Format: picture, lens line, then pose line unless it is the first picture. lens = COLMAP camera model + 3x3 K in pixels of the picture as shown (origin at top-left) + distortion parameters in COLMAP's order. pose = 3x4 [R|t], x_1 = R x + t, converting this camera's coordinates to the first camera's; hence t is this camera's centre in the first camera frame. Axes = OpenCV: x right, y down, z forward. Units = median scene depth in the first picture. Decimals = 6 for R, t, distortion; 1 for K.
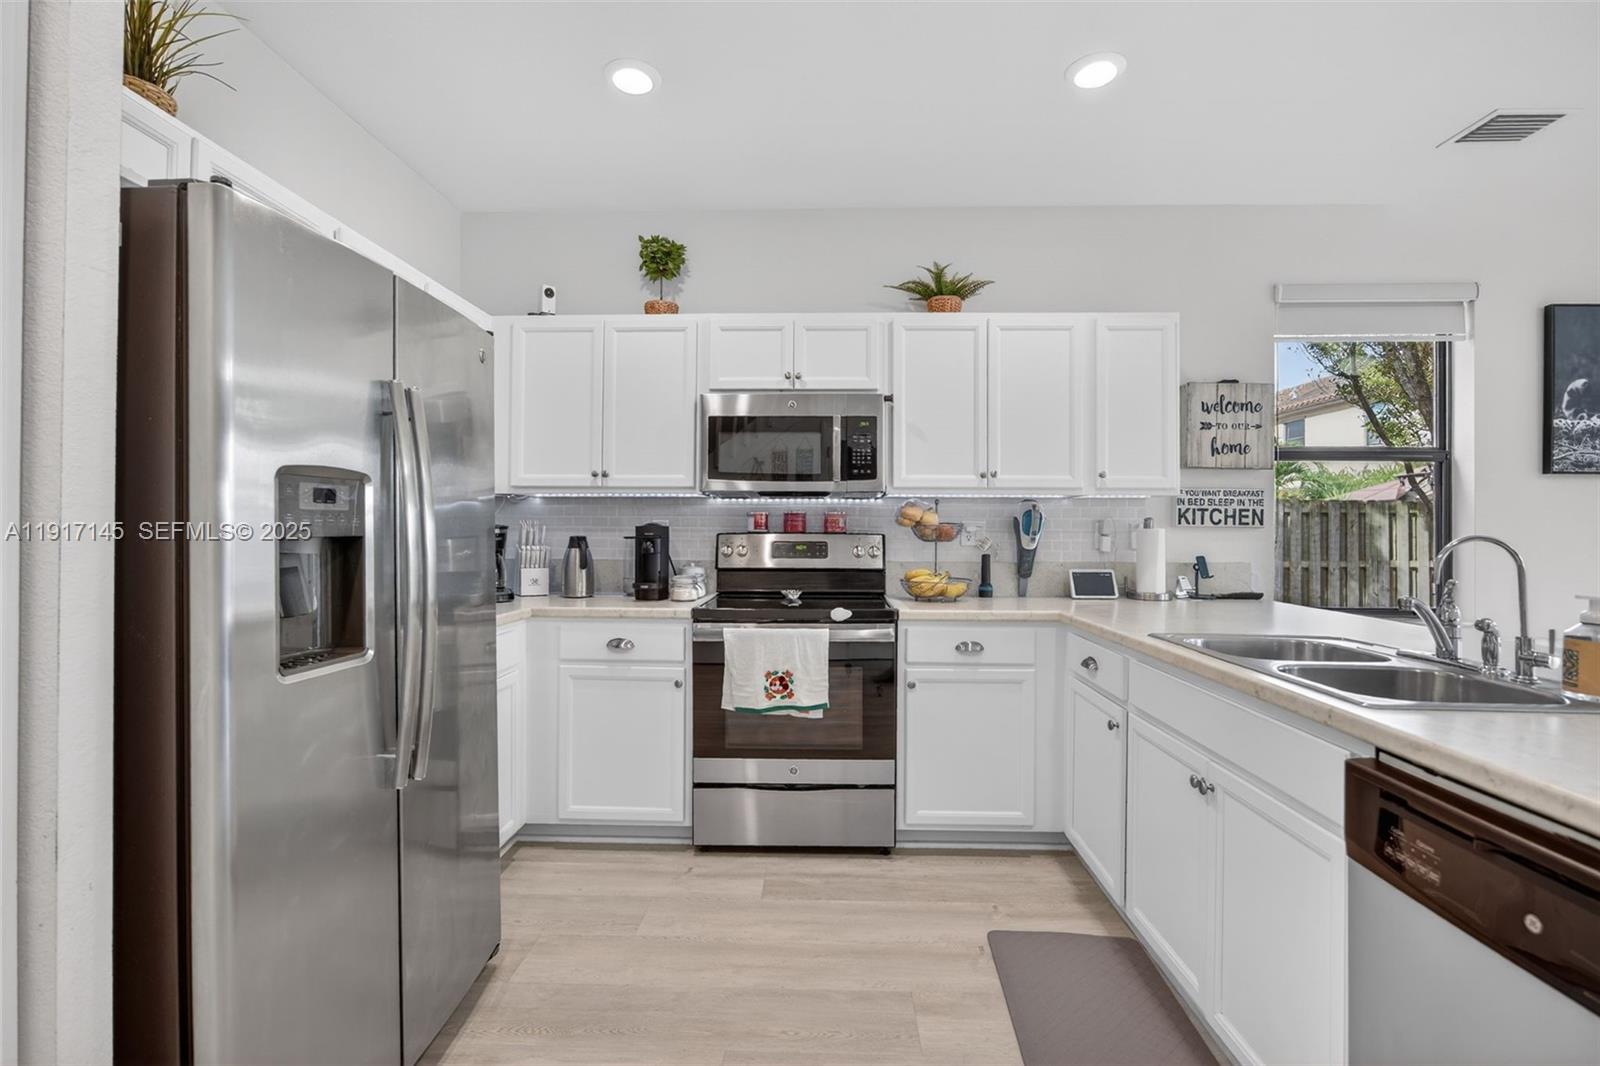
lens RADIAL K [[716.0, 0, 801.3], [0, 716.0, 527.0], [0, 0, 1]] dist [-0.034719, 0.000253]
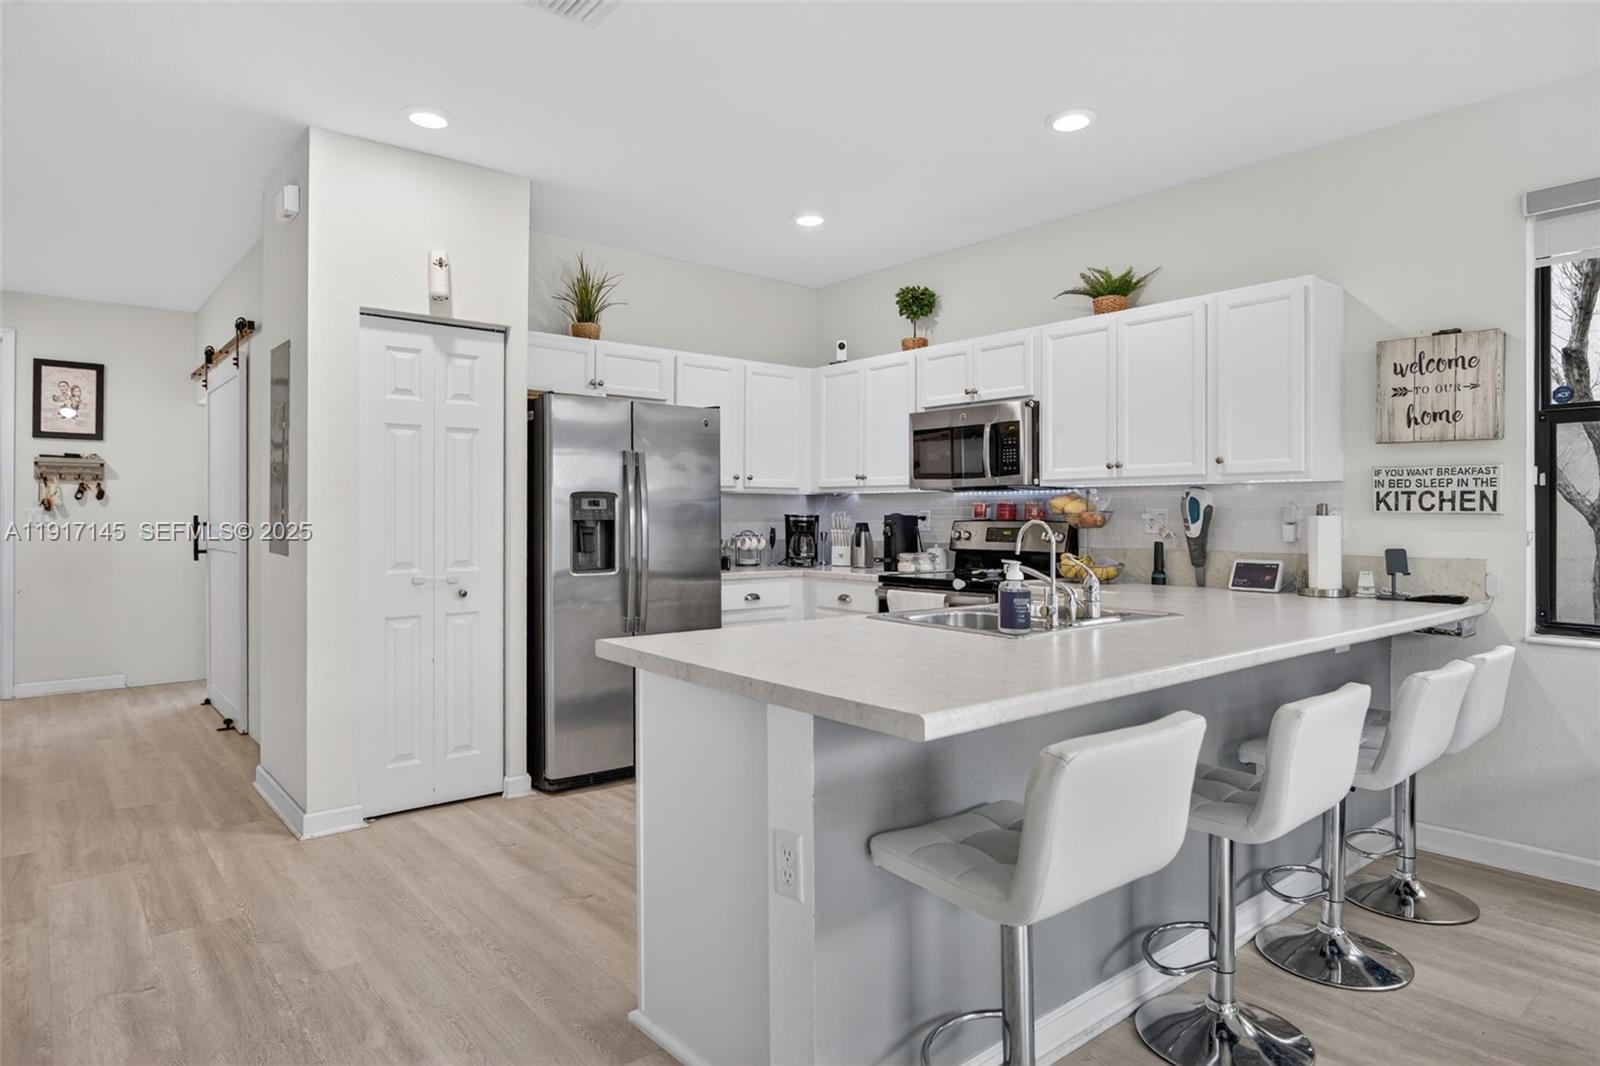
lens RADIAL K [[939.3, 0, 801.5], [0, 939.3, 512.8], [0, 0, 1]] dist [0.002694, 0.000413]
pose [[0.660617, -0.005393, -0.750704, 0.937338], [0.002252, 0.999984, -0.005201, 0.003006], [0.750720, 0.001745, 0.660618, -0.256544]]
